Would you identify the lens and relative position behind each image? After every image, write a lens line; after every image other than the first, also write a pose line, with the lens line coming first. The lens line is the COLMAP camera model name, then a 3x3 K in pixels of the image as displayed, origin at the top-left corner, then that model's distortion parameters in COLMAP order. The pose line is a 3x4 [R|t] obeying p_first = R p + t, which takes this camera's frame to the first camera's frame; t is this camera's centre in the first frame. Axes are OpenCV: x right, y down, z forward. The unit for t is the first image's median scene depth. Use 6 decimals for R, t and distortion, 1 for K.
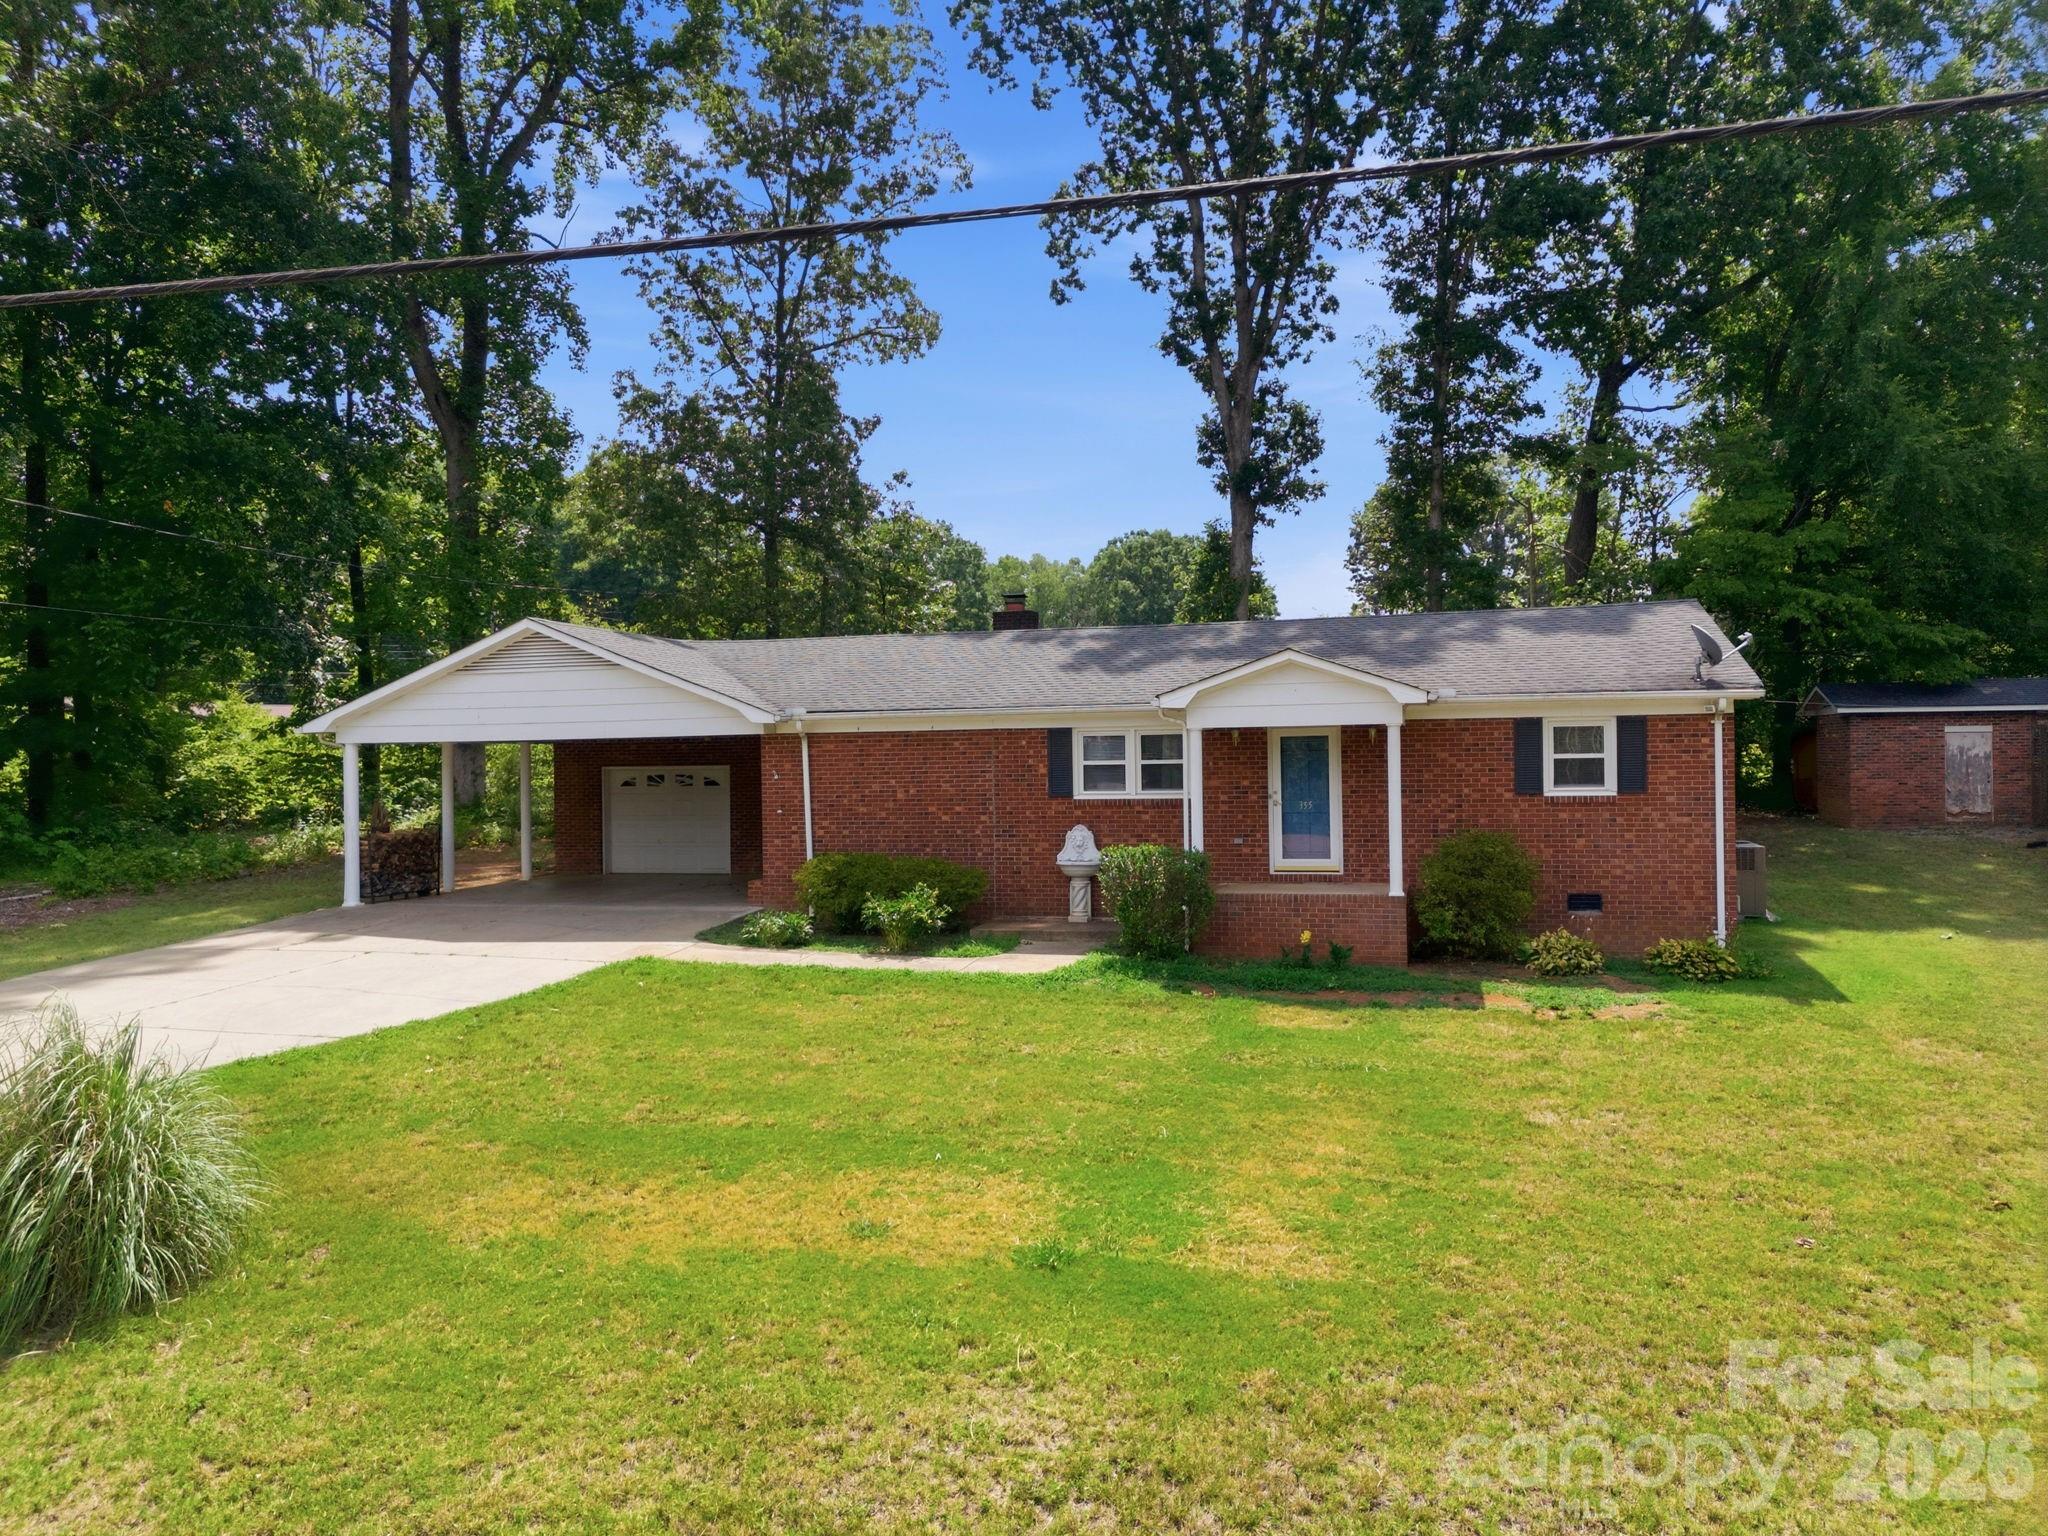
lens RADIAL K [[1494.0, 0, 1032.3], [0, 1494.0, 774.7], [0, 0, 1]] dist [0.041647, -0.044361]
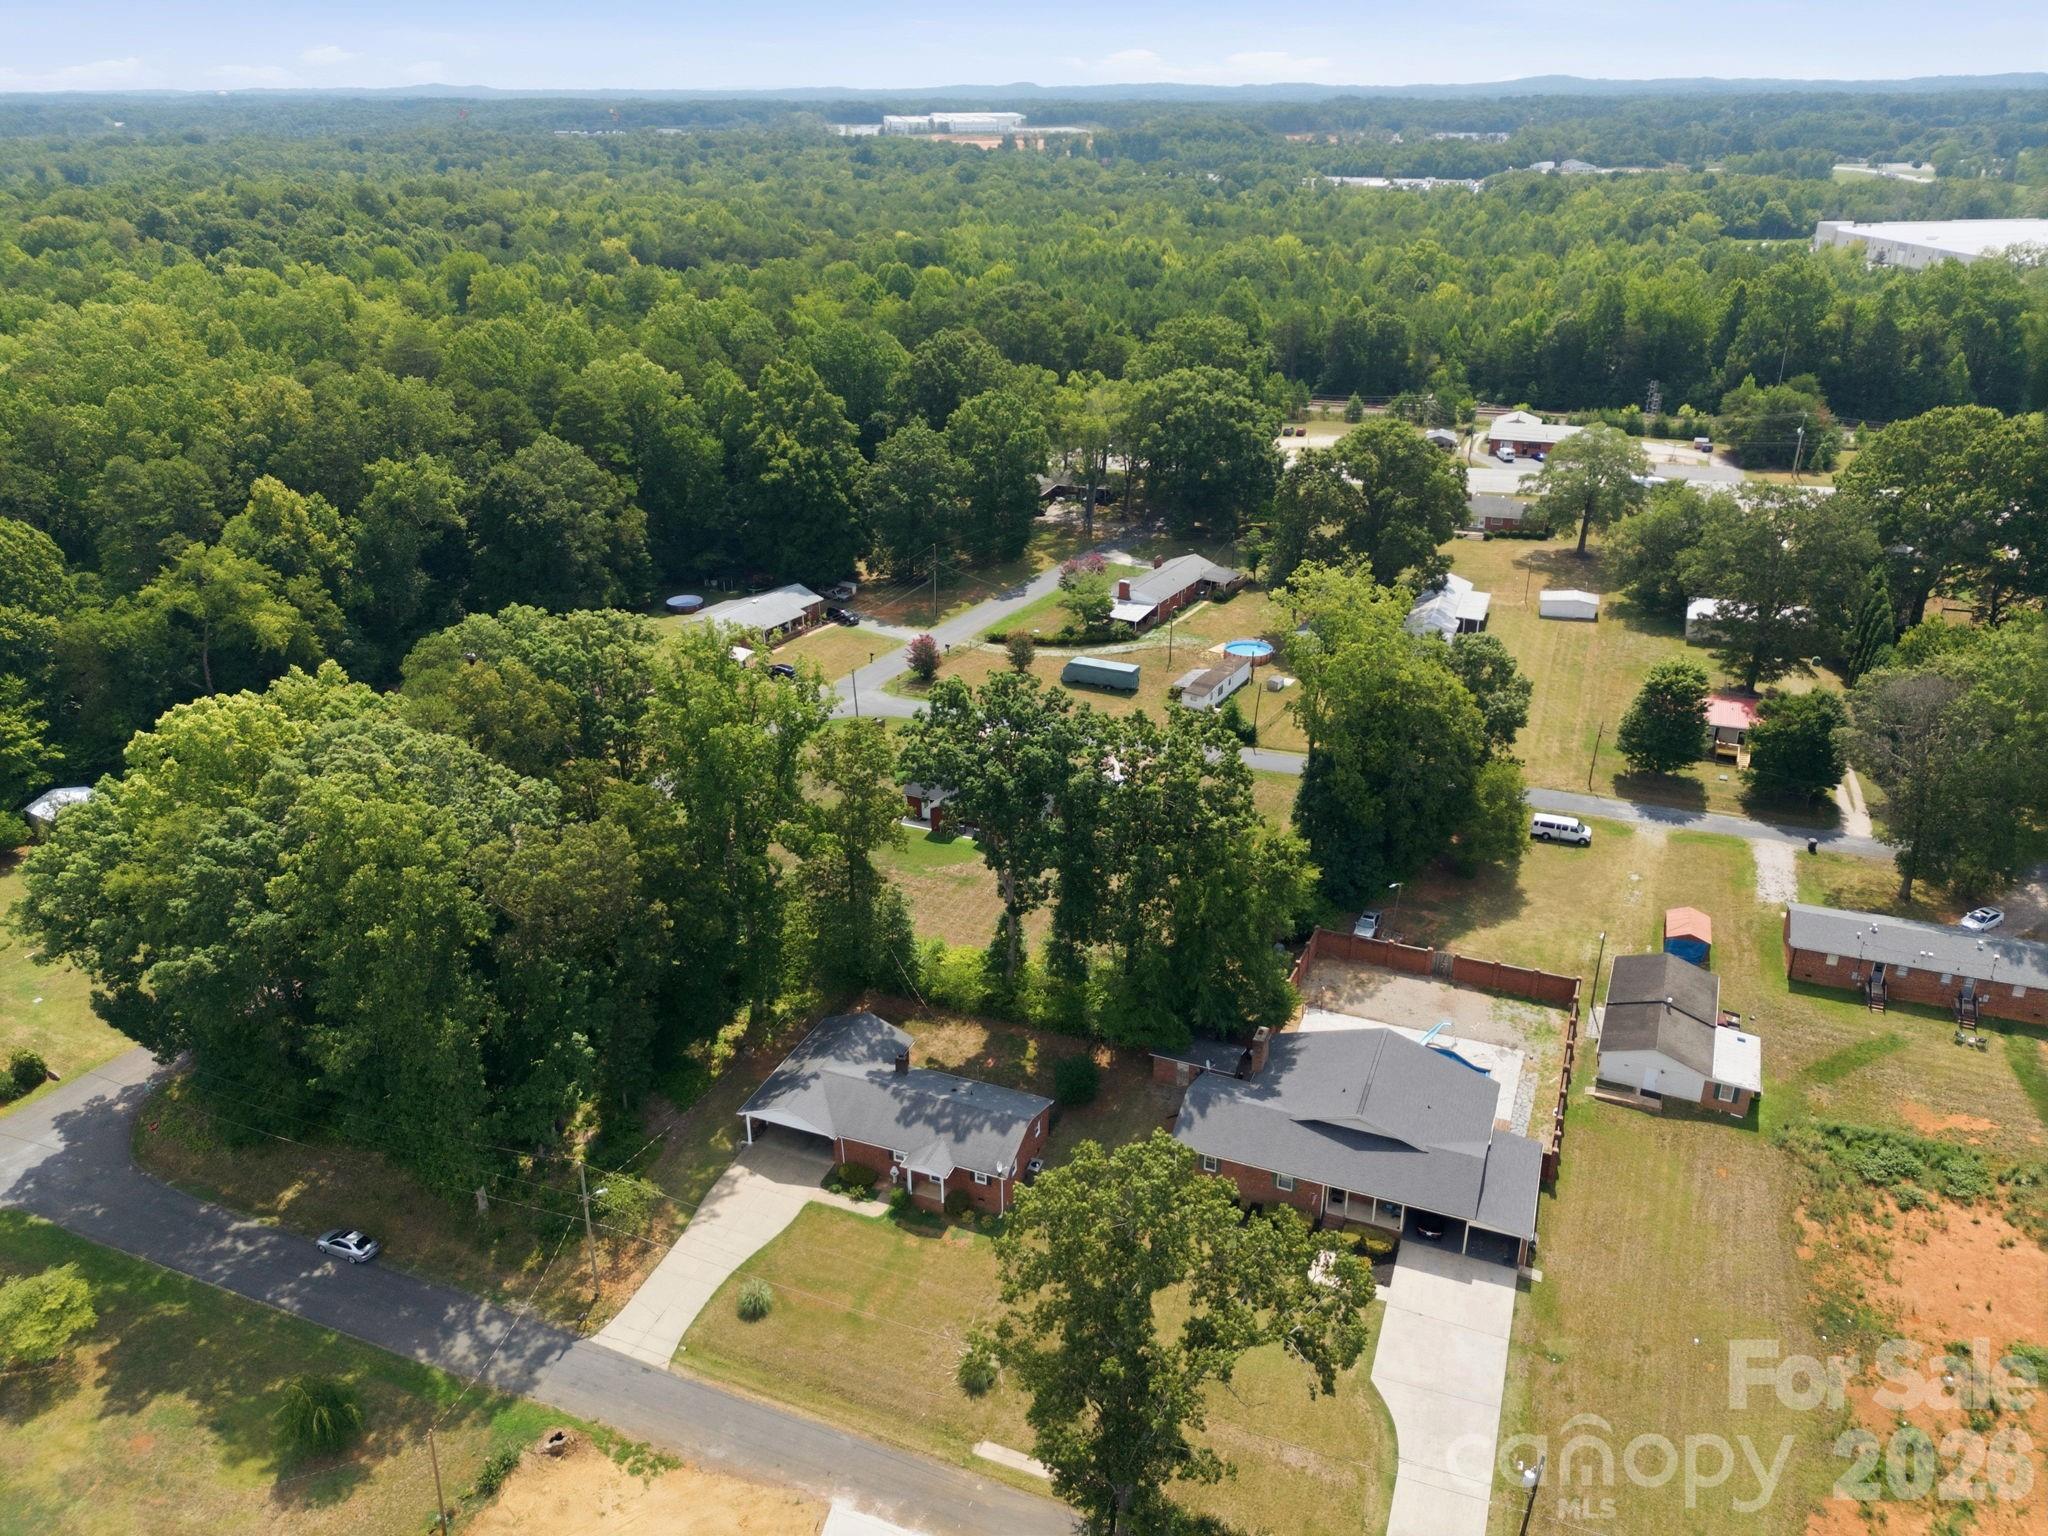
lens RADIAL K [[1494.0, 0, 1032.3], [0, 1494.0, 774.7], [0, 0, 1]] dist [0.041647, -0.044361]
pose [[0.992500, 0.060765, -0.106076, 0.944726], [-0.010549, 0.907048, 0.420895, -3.278682], [0.121792, -0.416620, 0.900886, -2.929441]]
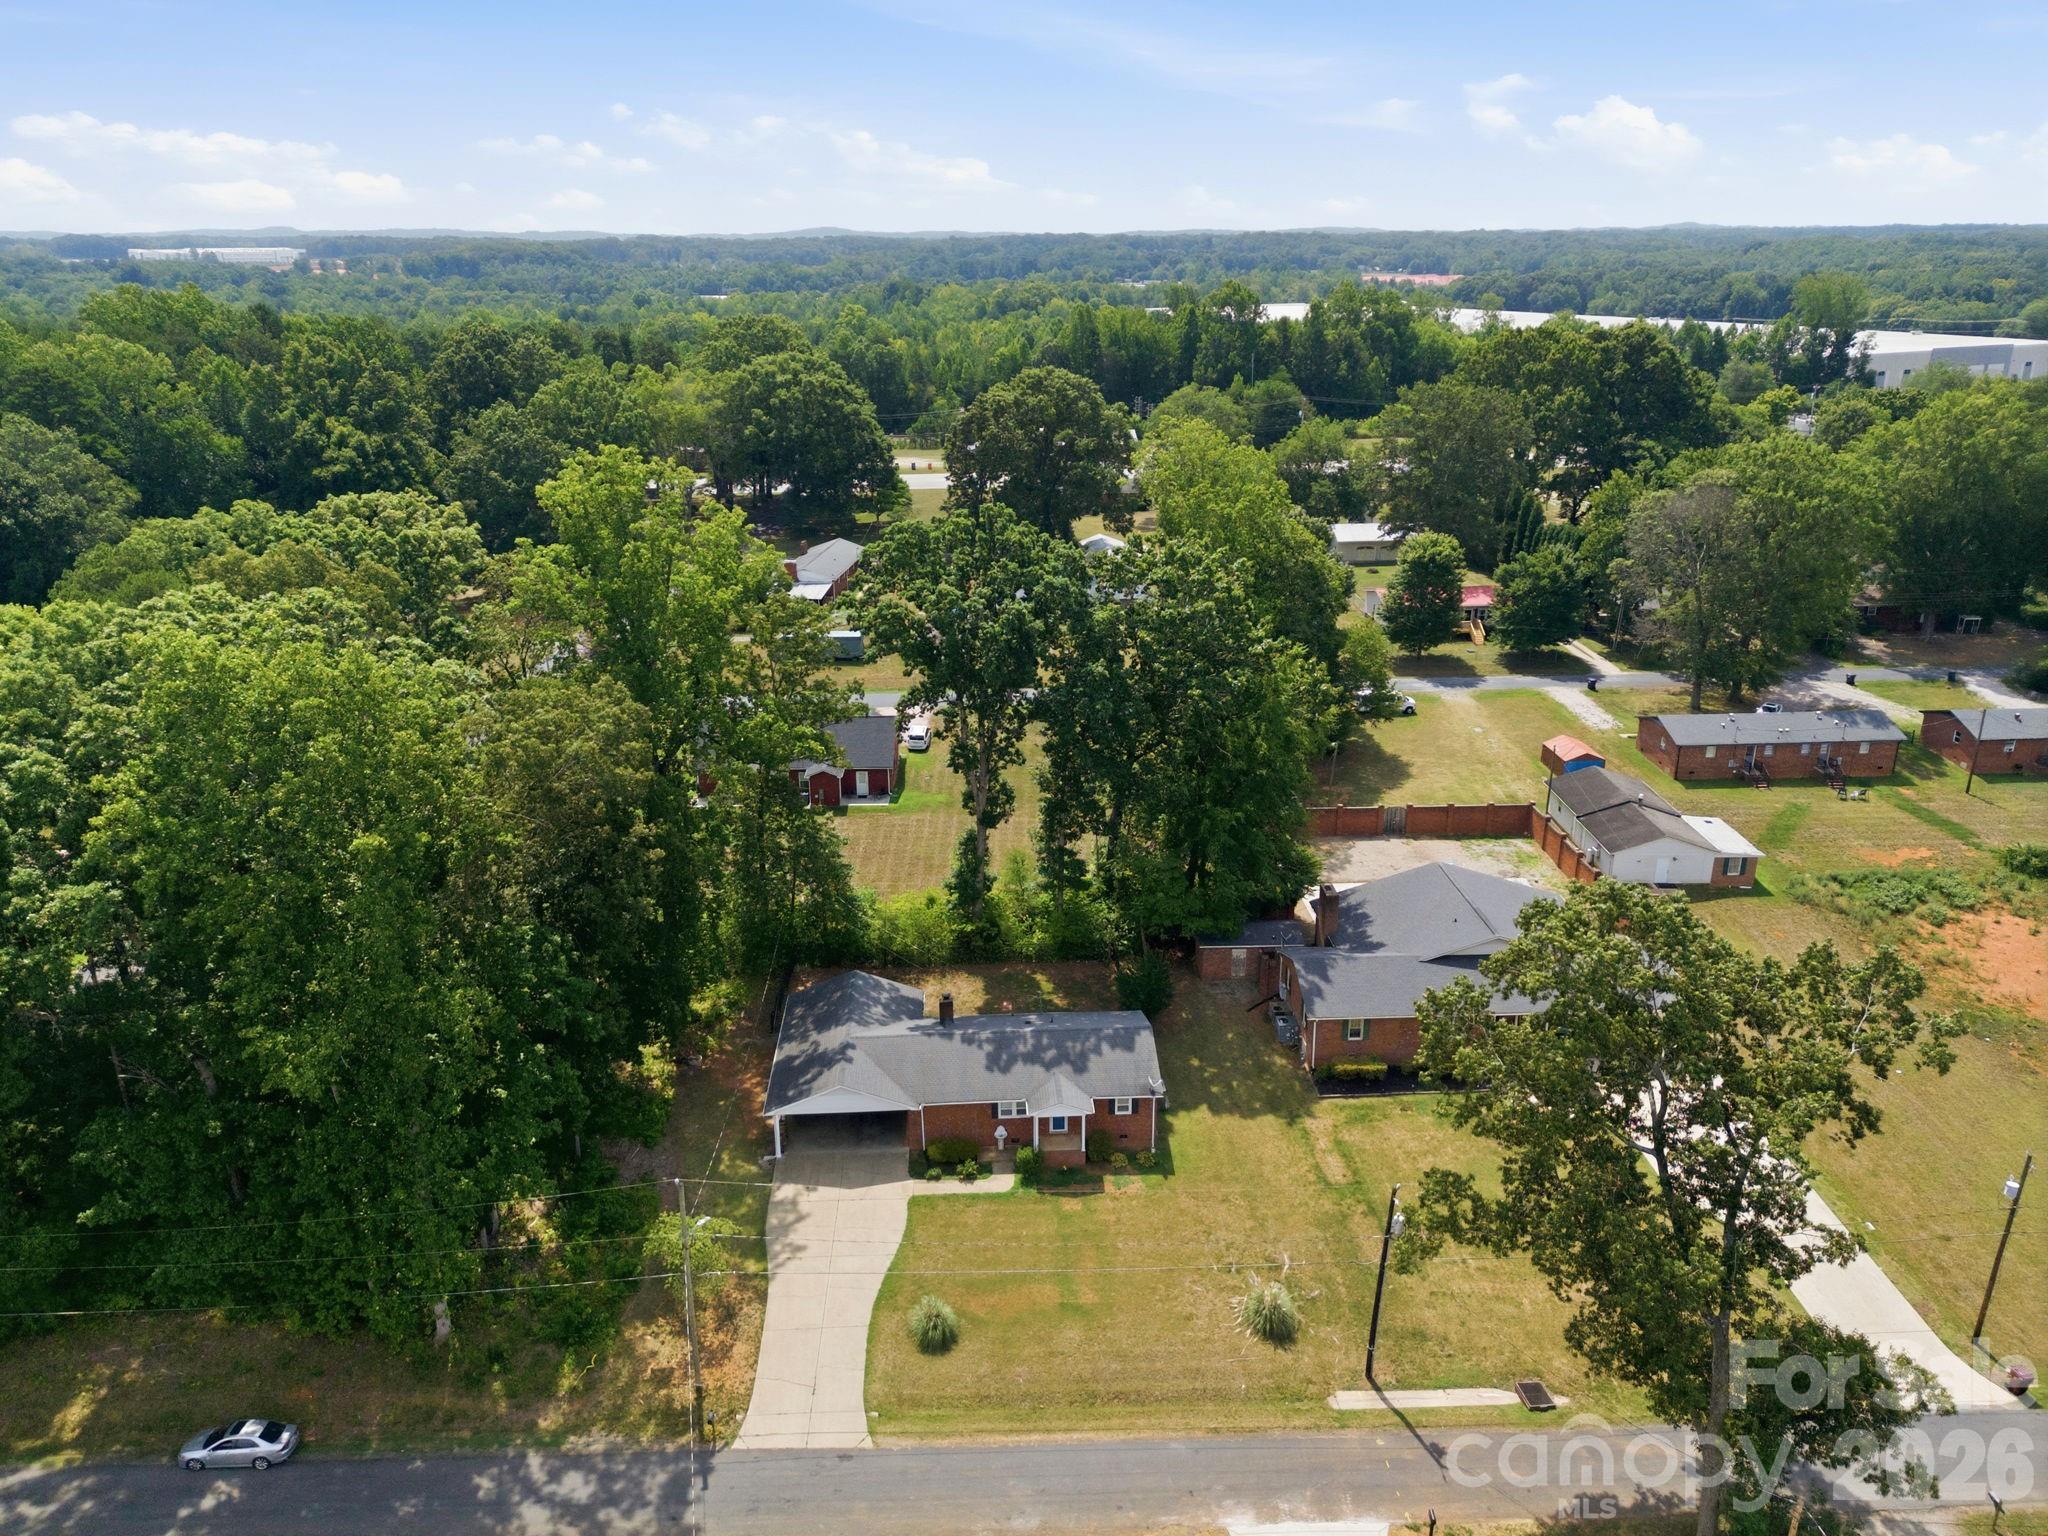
lens RADIAL K [[1494.0, 0, 1032.3], [0, 1494.0, 774.7], [0, 0, 1]] dist [0.041647, -0.044361]
pose [[0.949770, -0.091734, 0.299203, -0.946061], [-0.014303, 0.942351, 0.334321, -2.075049], [-0.312623, -0.321808, 0.893704, -2.133431]]
